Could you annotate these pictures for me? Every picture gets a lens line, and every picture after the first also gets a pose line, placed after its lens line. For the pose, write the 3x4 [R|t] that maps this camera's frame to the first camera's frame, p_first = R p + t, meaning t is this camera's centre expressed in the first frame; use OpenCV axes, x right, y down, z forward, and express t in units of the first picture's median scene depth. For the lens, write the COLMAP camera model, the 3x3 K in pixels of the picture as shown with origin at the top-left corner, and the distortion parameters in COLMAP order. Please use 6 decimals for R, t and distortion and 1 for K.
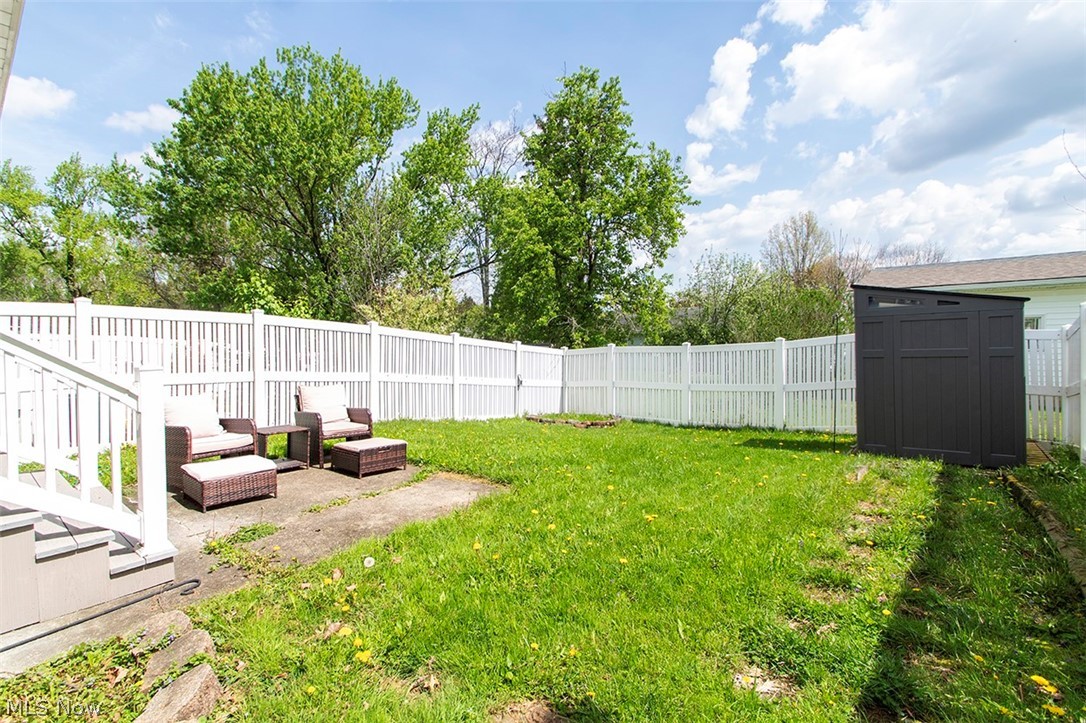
lens RADIAL K [[500.2, 0, 521.8], [0, 500.2, 362.0], [0, 0, 1]] dist [-0.017188, 0.000204]
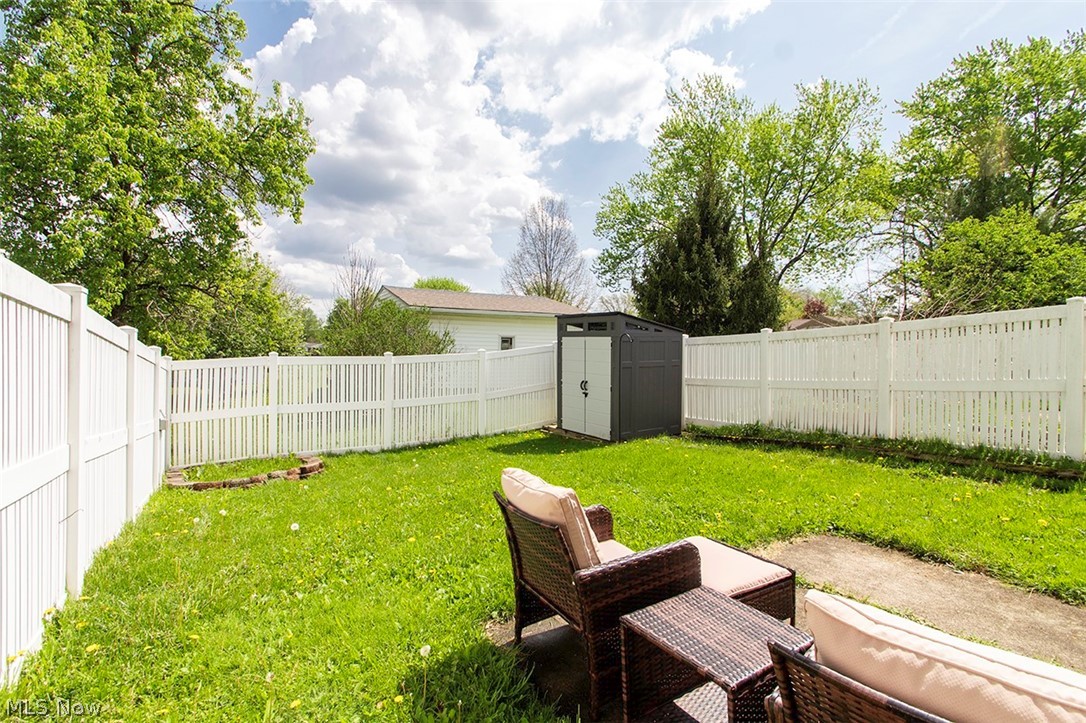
lens RADIAL K [[505.9, 0, 529.5], [0, 505.9, 357.6], [0, 0, 1]] dist [0.000462, 0.000665]
pose [[0.325906, 0.000184, 0.945402, -0.384279], [0.019172, 0.999793, -0.006803, -0.017437], [-0.945208, 0.020342, 0.325835, 0.464011]]
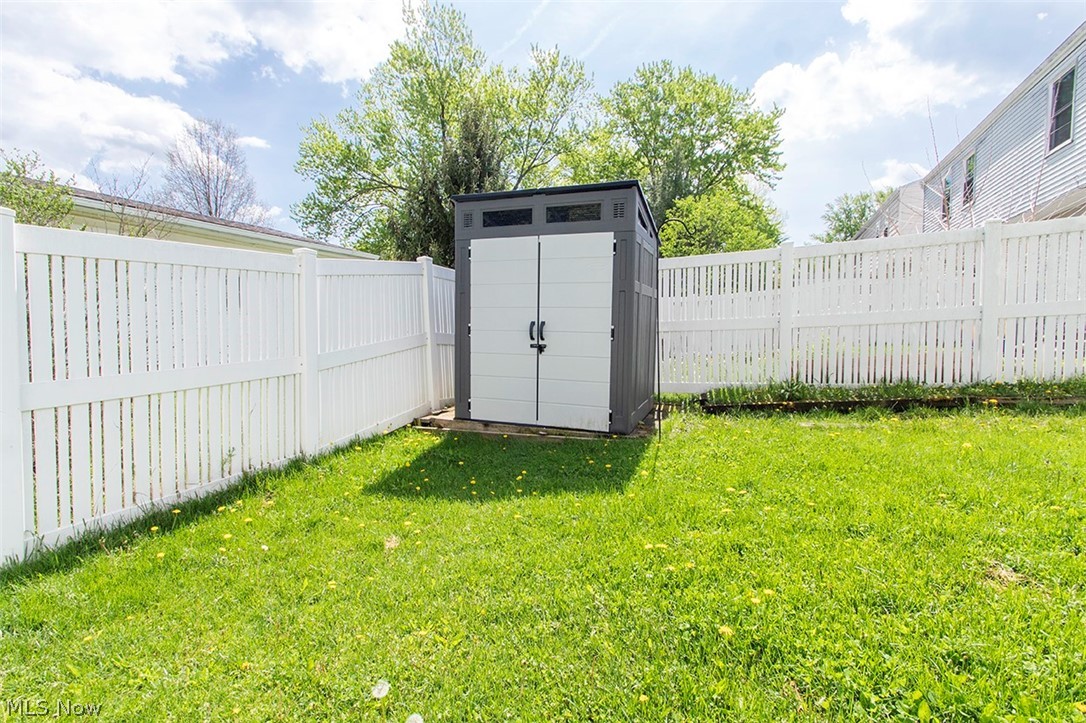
lens RADIAL K [[505.9, 0, 529.5], [0, 505.9, 357.6], [0, 0, 1]] dist [0.000462, 0.000665]
pose [[-0.291870, -0.036596, 0.955758, 0.032836], [0.032515, 0.998311, 0.048154, 0.026745], [-0.955905, 0.045131, -0.290187, 0.788875]]
